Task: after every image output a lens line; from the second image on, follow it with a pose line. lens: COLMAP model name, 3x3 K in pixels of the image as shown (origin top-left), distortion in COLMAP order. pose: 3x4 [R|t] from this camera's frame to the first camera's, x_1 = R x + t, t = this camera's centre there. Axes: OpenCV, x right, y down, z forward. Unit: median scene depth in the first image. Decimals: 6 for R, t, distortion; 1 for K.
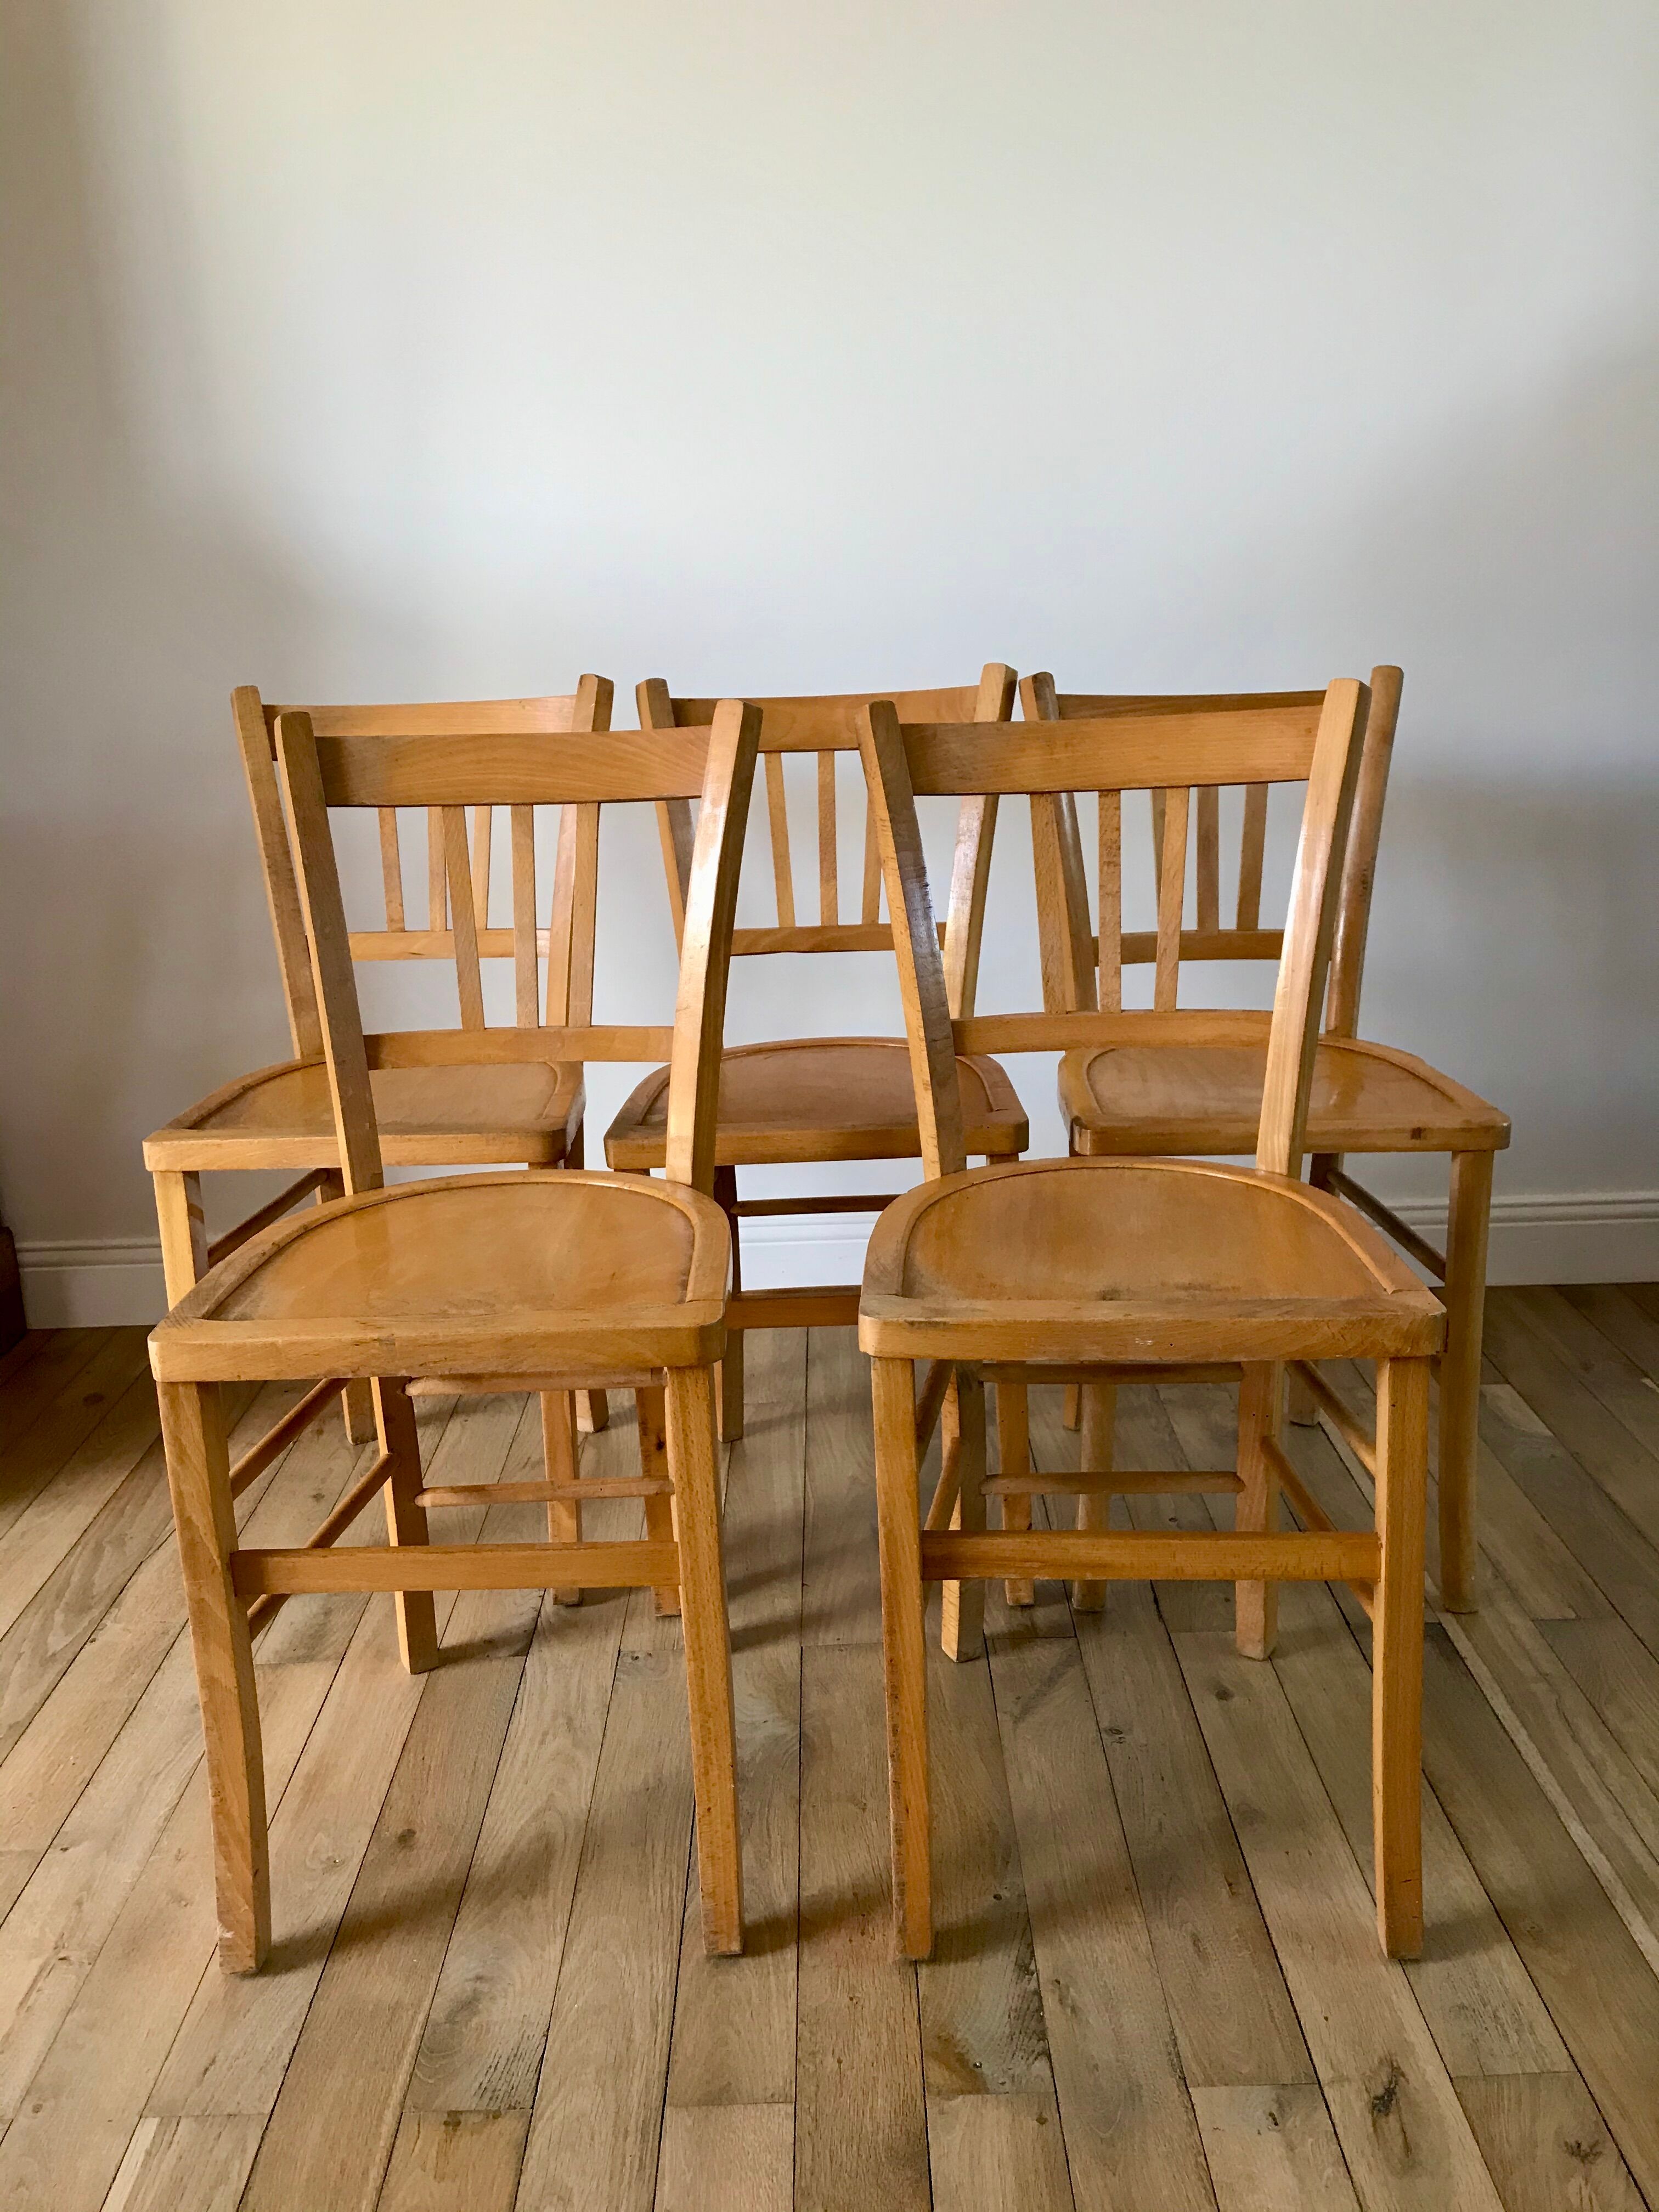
lens RADIAL K [[1834.6, 0, 842.6], [0, 1834.6, 1093.2], [0, 0, 1]] dist [0.027003, -0.013777]
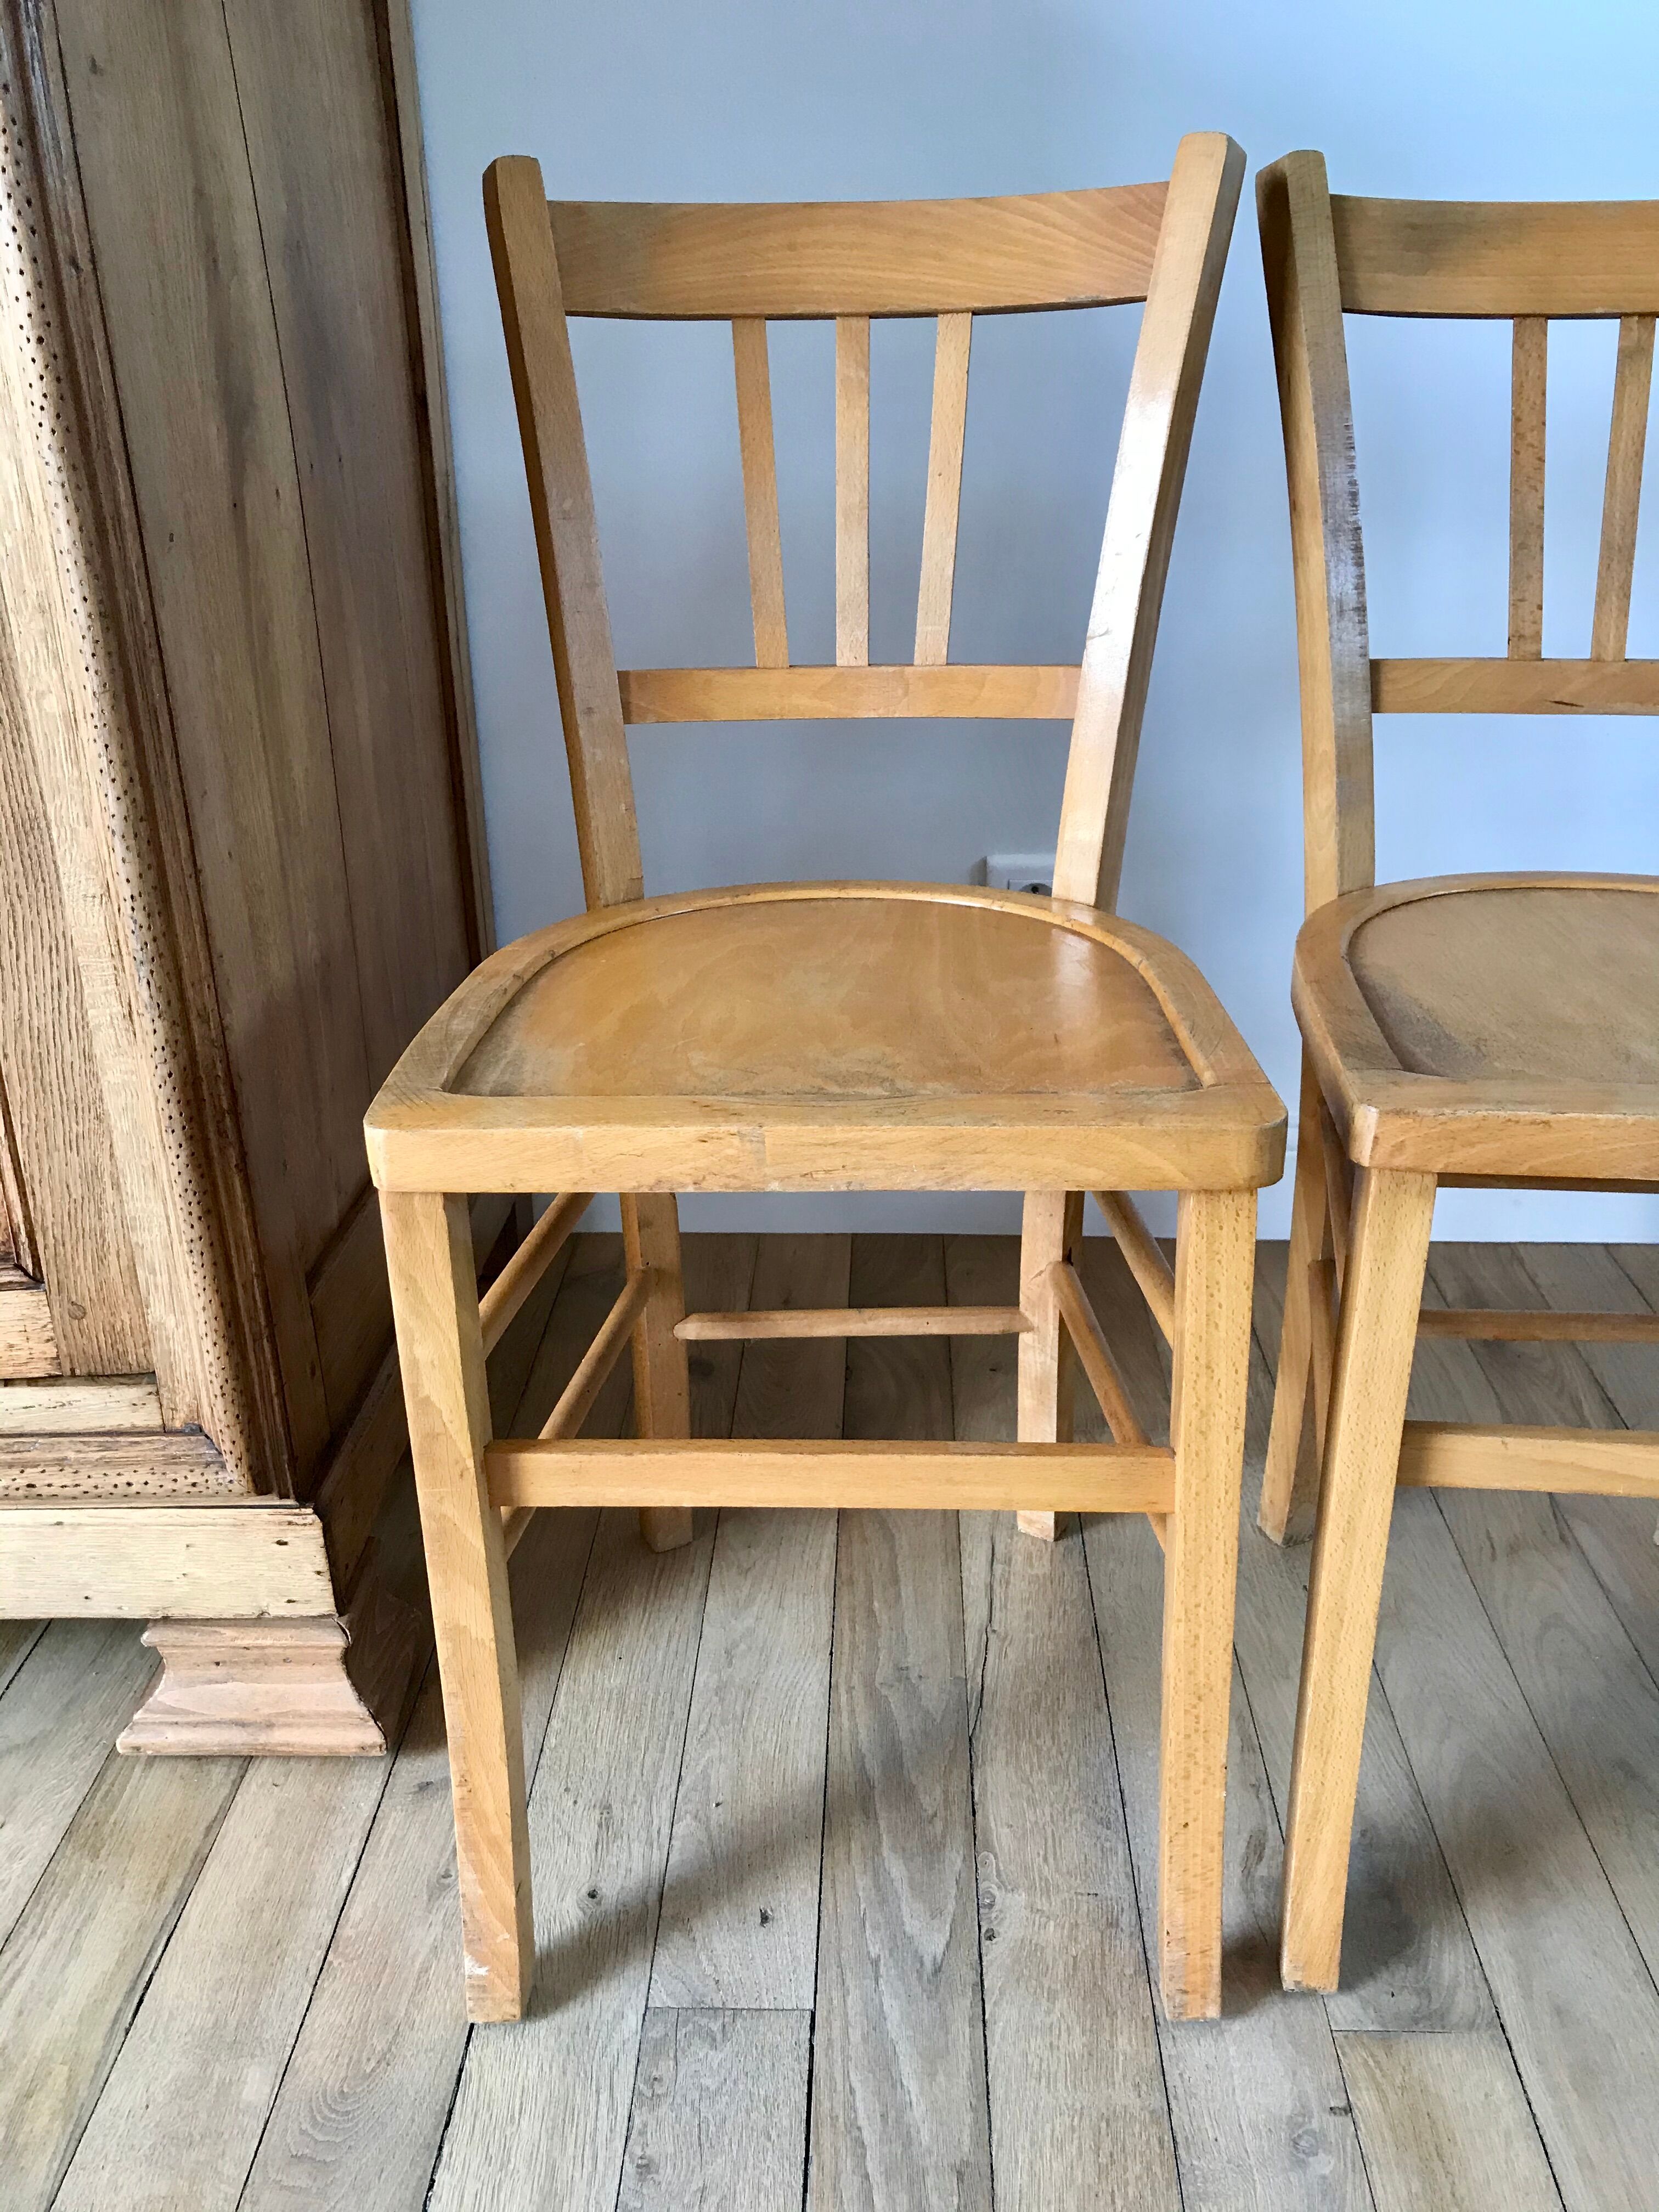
lens RADIAL K [[1834.6, 0, 837.4], [0, 1834.6, 1100.2], [0, 0, 1]] dist [0.027003, -0.013777]
pose [[0.999602, 0.022656, -0.016806, -0.166498], [-0.020049, 0.989700, 0.141747, 0.027544], [0.019844, -0.141353, 0.989760, 0.312351]]
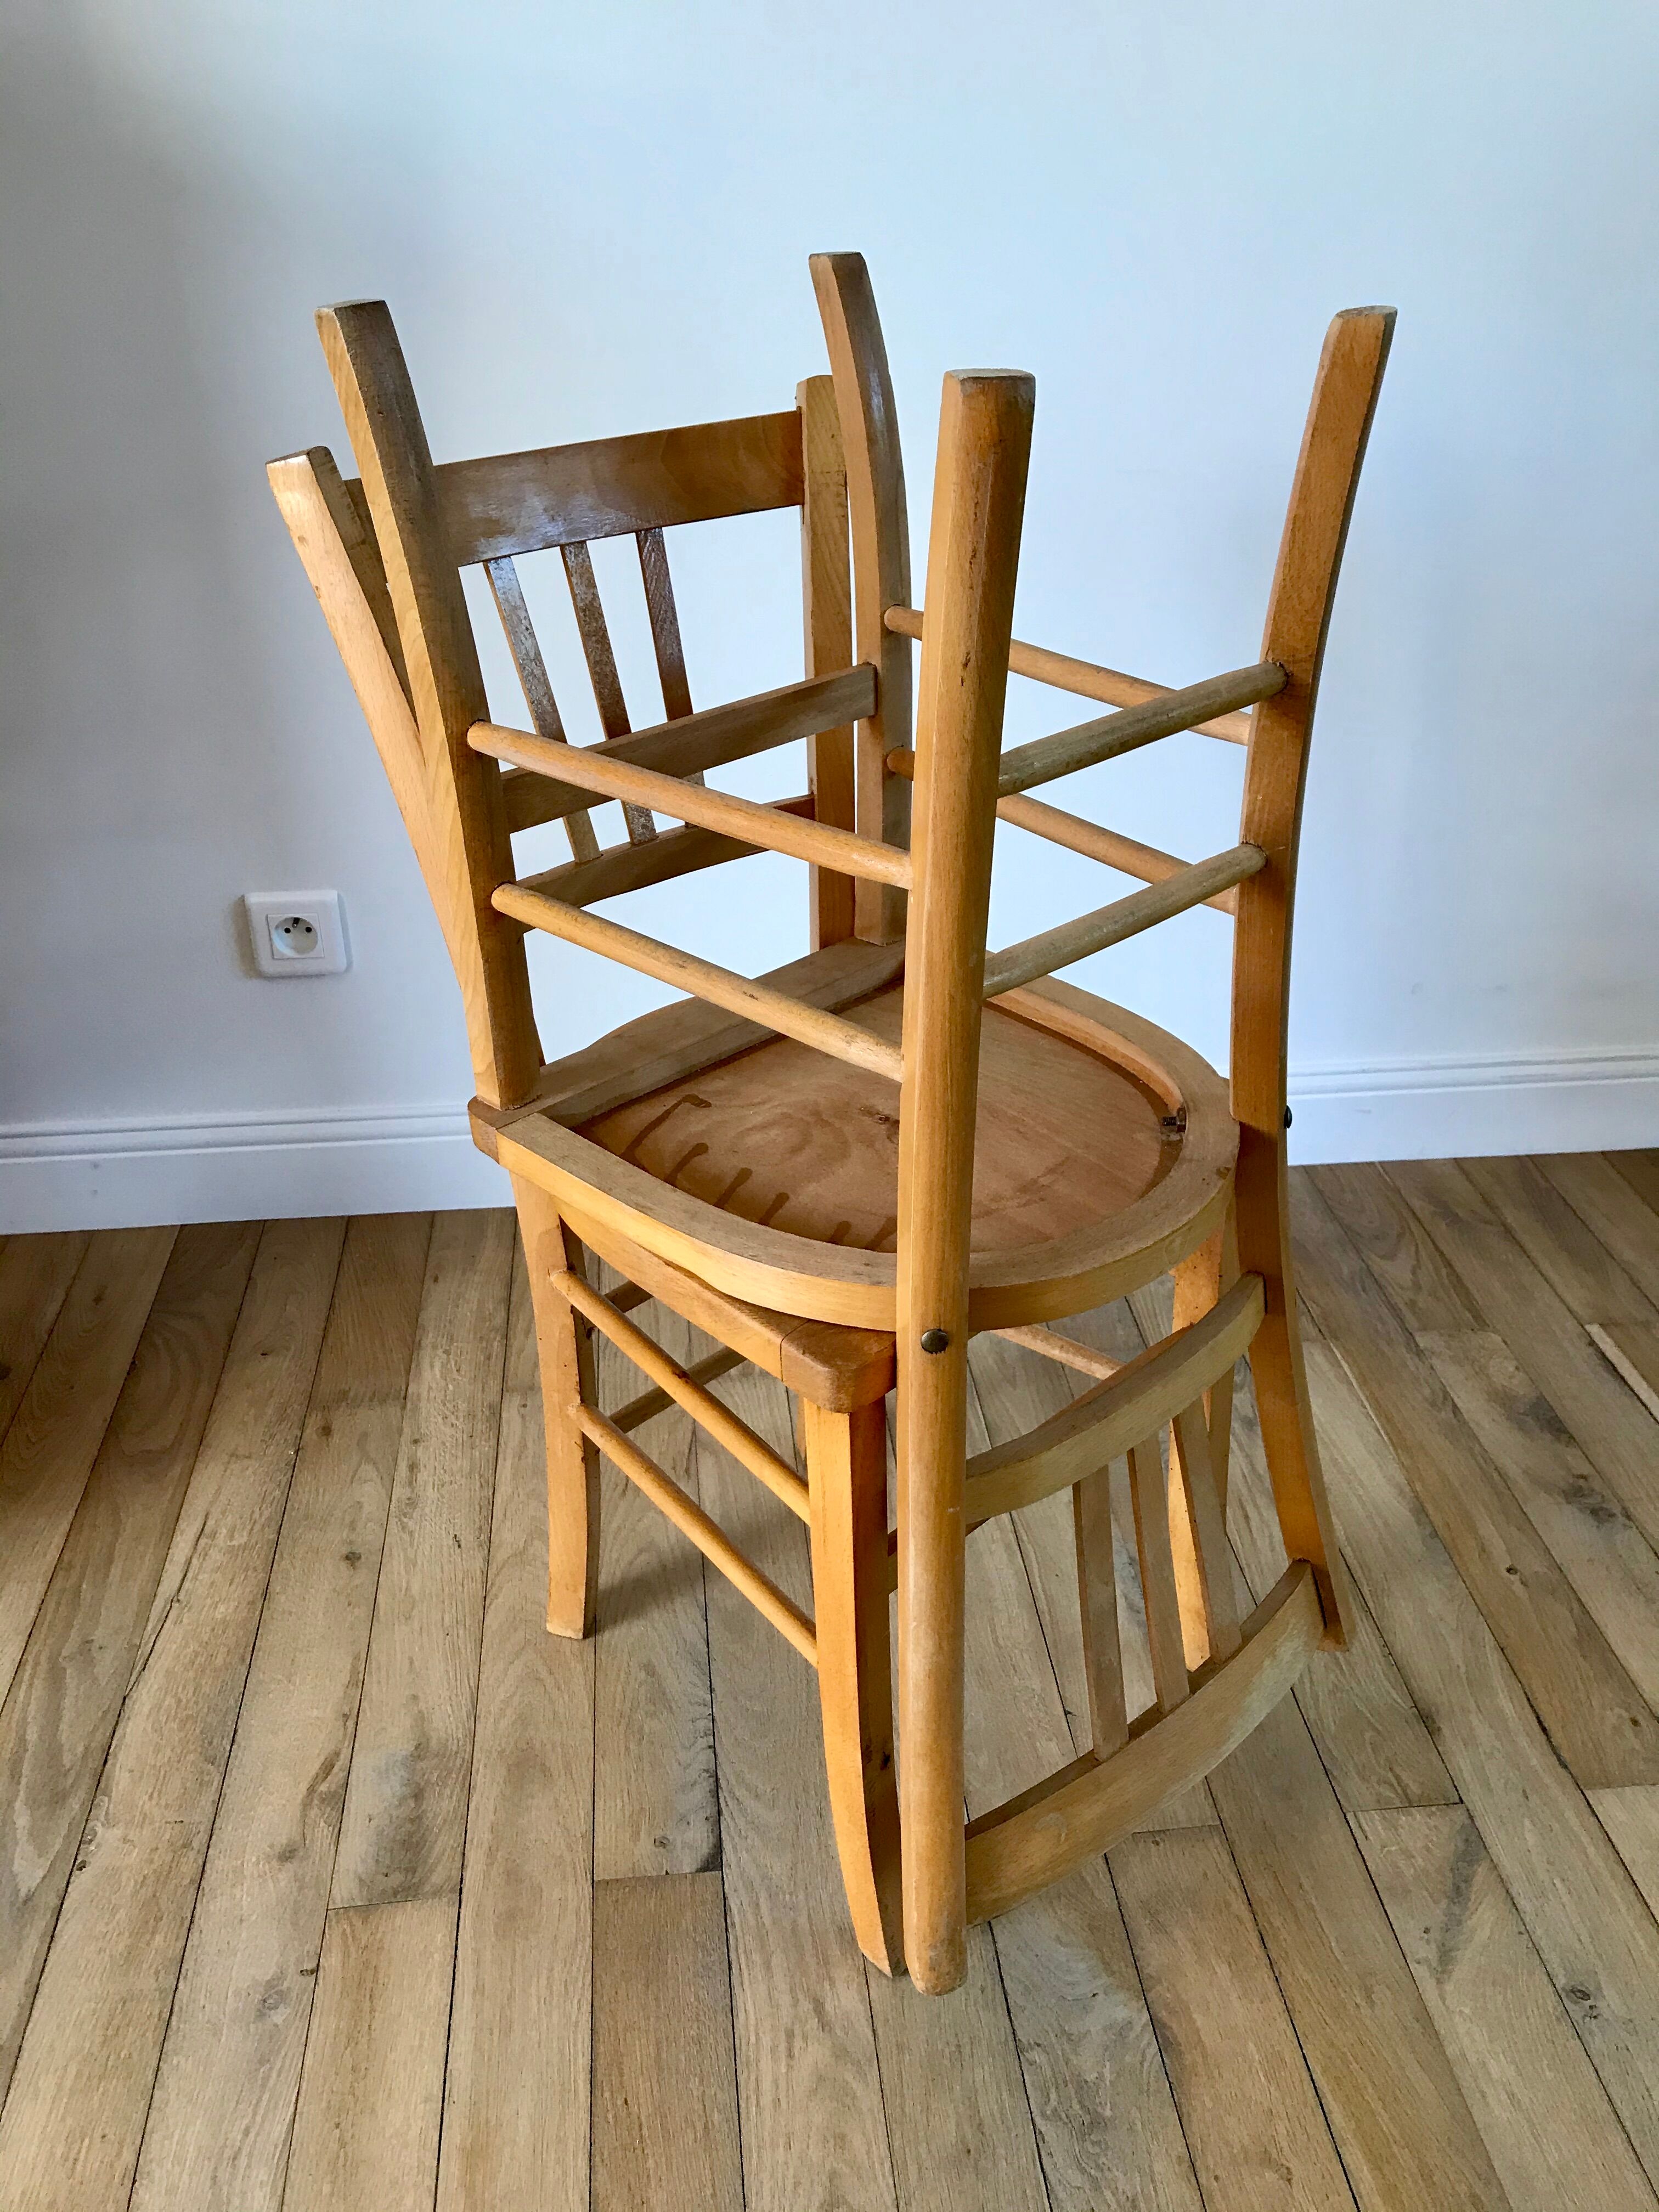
lens RADIAL K [[1834.6, 0, 836.9], [0, 1834.6, 1097.3], [0, 0, 1]] dist [0.027003, -0.013777]
pose [[0.994631, -0.017367, 0.102021, -0.216397], [-0.006956, 0.972370, 0.233342, -0.169311], [-0.103255, -0.232799, 0.967028, 0.416207]]
